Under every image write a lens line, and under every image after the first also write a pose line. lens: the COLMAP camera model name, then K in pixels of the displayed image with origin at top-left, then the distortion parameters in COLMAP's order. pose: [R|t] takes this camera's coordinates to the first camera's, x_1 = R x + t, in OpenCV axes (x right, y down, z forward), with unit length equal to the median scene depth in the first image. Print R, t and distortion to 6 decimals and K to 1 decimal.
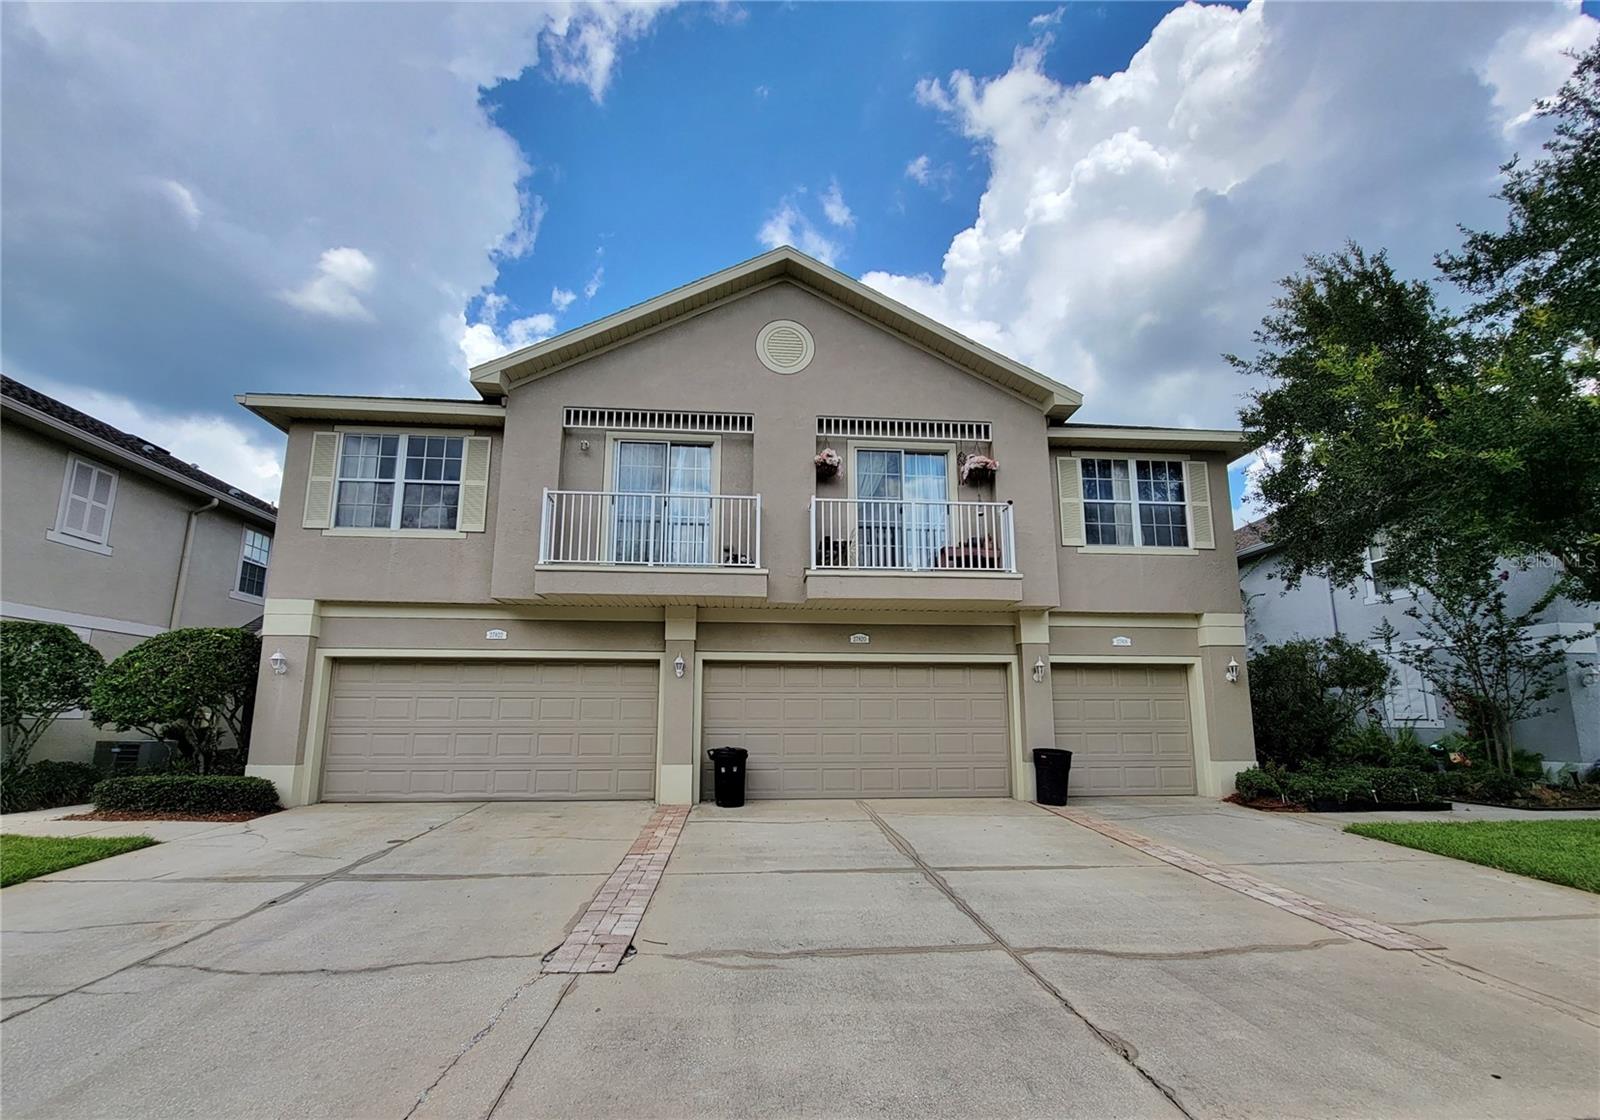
lens RADIAL K [[713.0, 0, 820.8], [0, 713.0, 599.4], [0, 0, 1]] dist [-0.003644, 0.000421]
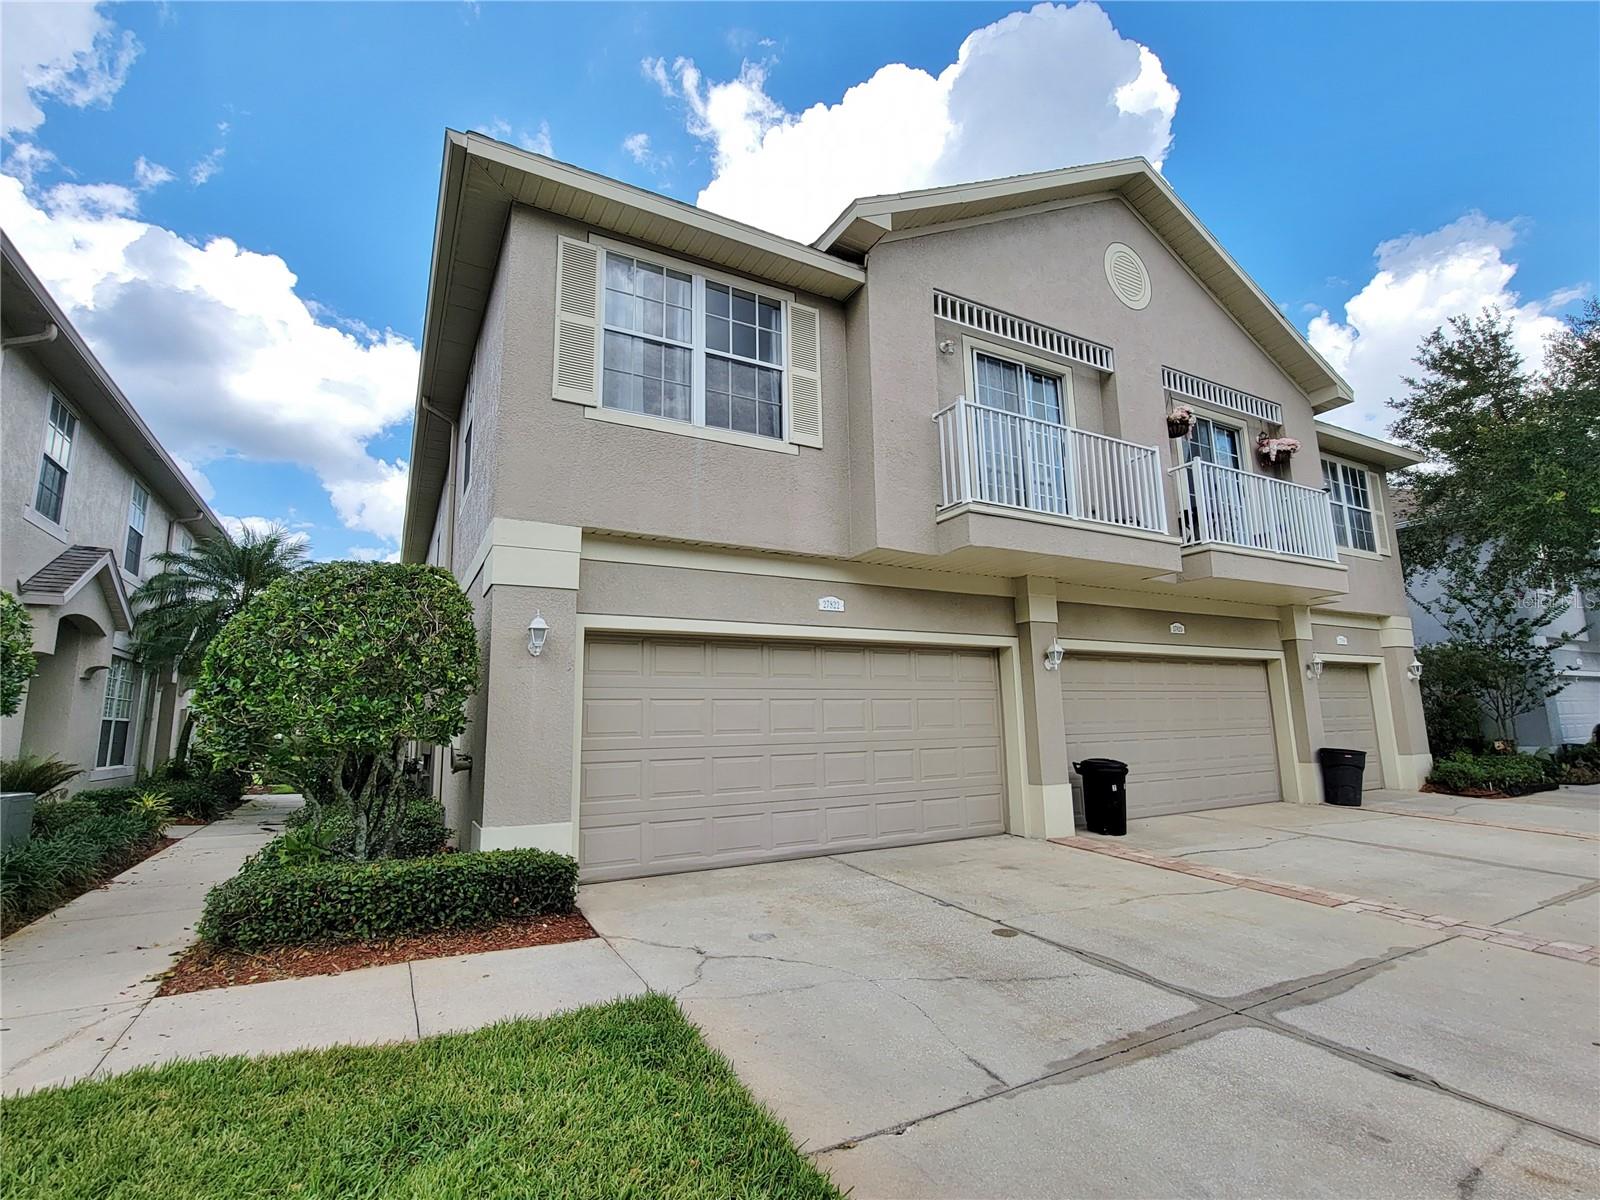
lens RADIAL K [[739.5, 0, 794.5], [0, 739.5, 600.5], [0, 0, 1]] dist [-0.004998, -0.000299]
pose [[0.912769, 0.048562, 0.405578, -0.773596], [-0.045846, 0.998814, -0.016416, 0.059422], [-0.405894, -0.003609, 0.913913, 0.383352]]
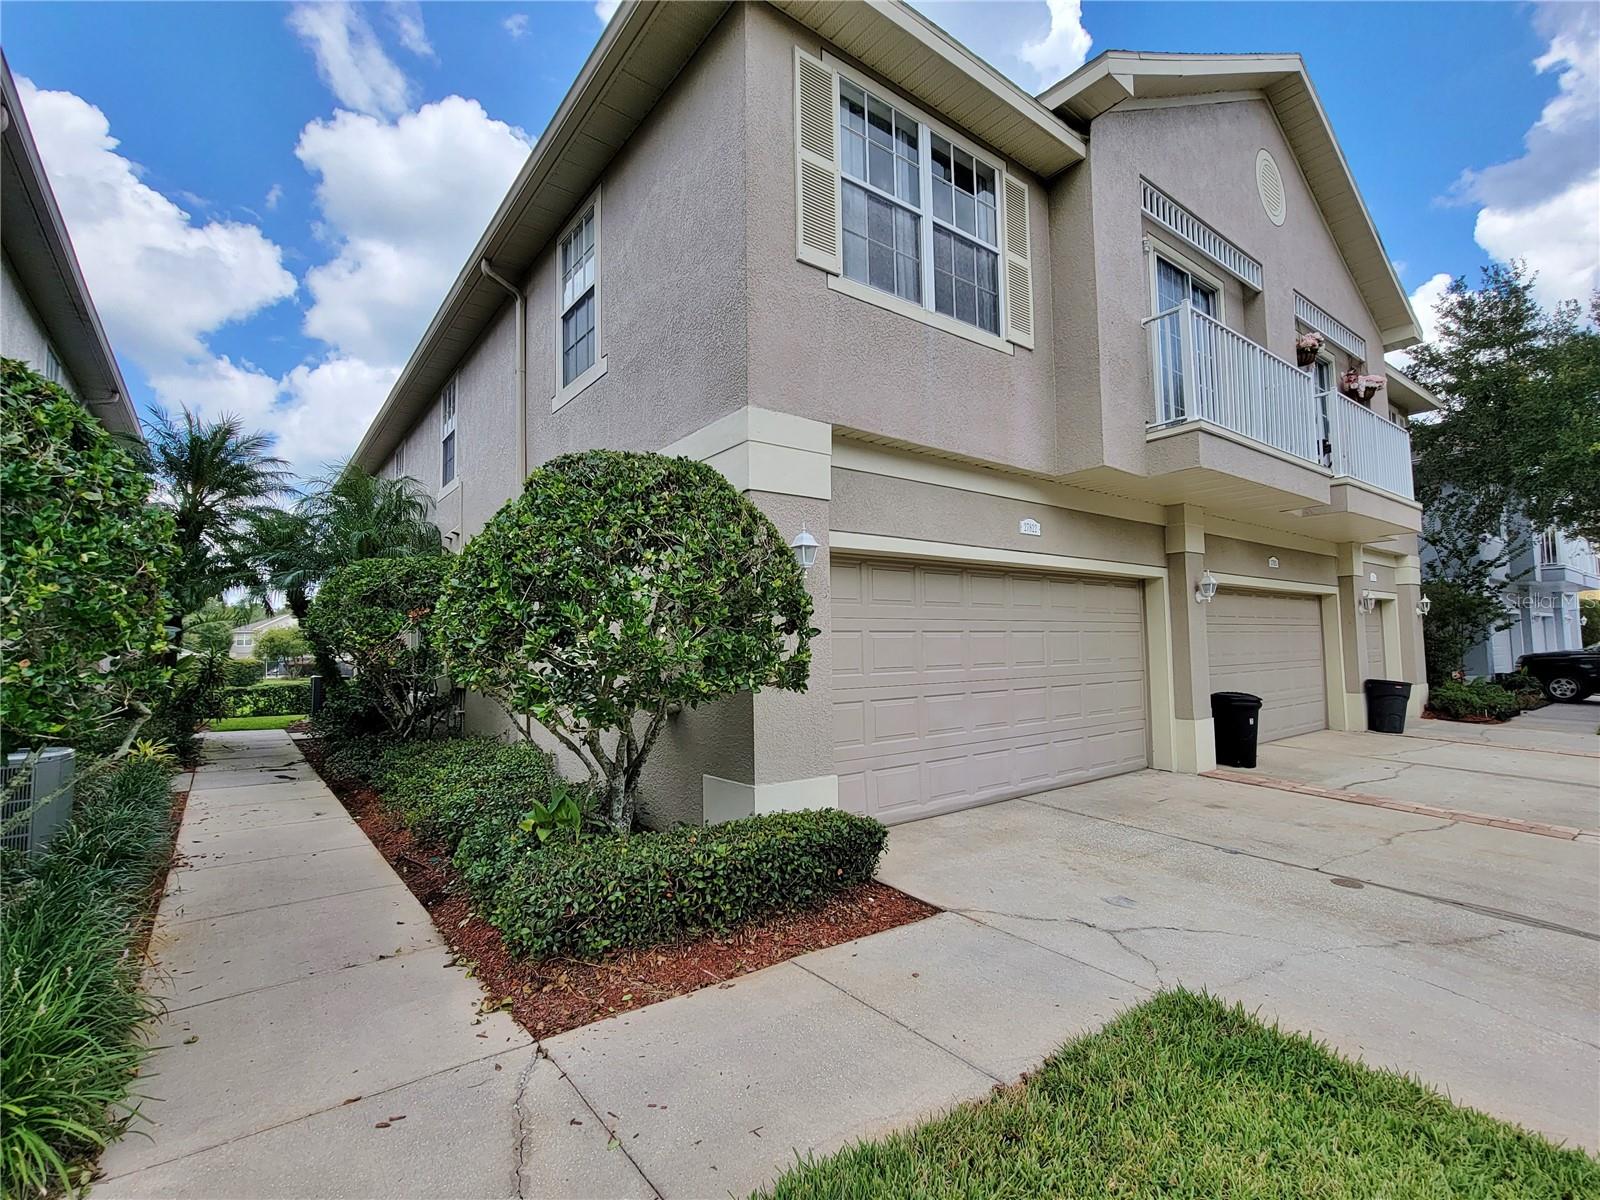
lens RADIAL K [[739.5, 0, 791.9], [0, 739.5, 599.9], [0, 0, 1]] dist [-0.004998, -0.000299]
pose [[0.841895, 0.020802, 0.539240, -0.968349], [-0.072038, 0.994645, 0.074101, 0.079171], [-0.534811, -0.101231, 0.838886, 0.580482]]
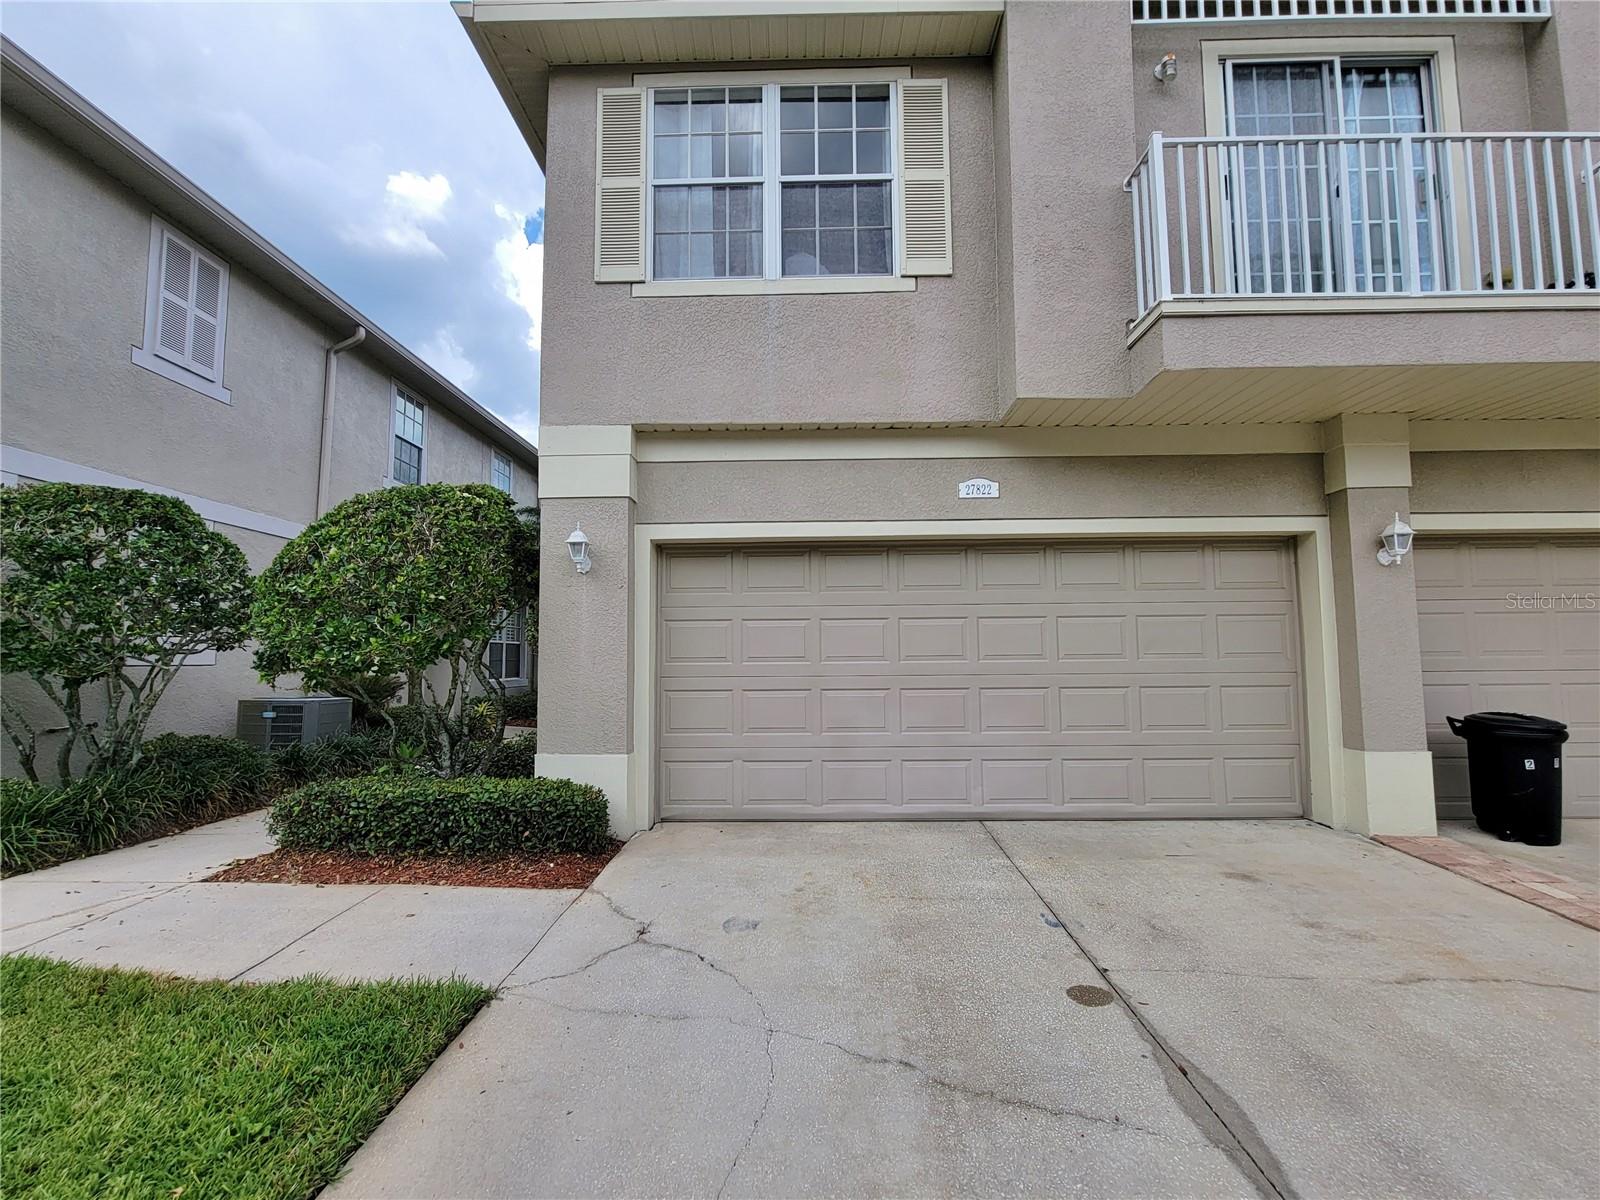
lens RADIAL K [[739.5, 0, 793.5], [0, 739.5, 599.1], [0, 0, 1]] dist [-0.004998, -0.000299]
pose [[0.994315, -0.017543, -0.105025, -0.533833], [0.026712, 0.995890, 0.086544, 0.078034], [0.103075, -0.088857, 0.990697, 0.478554]]
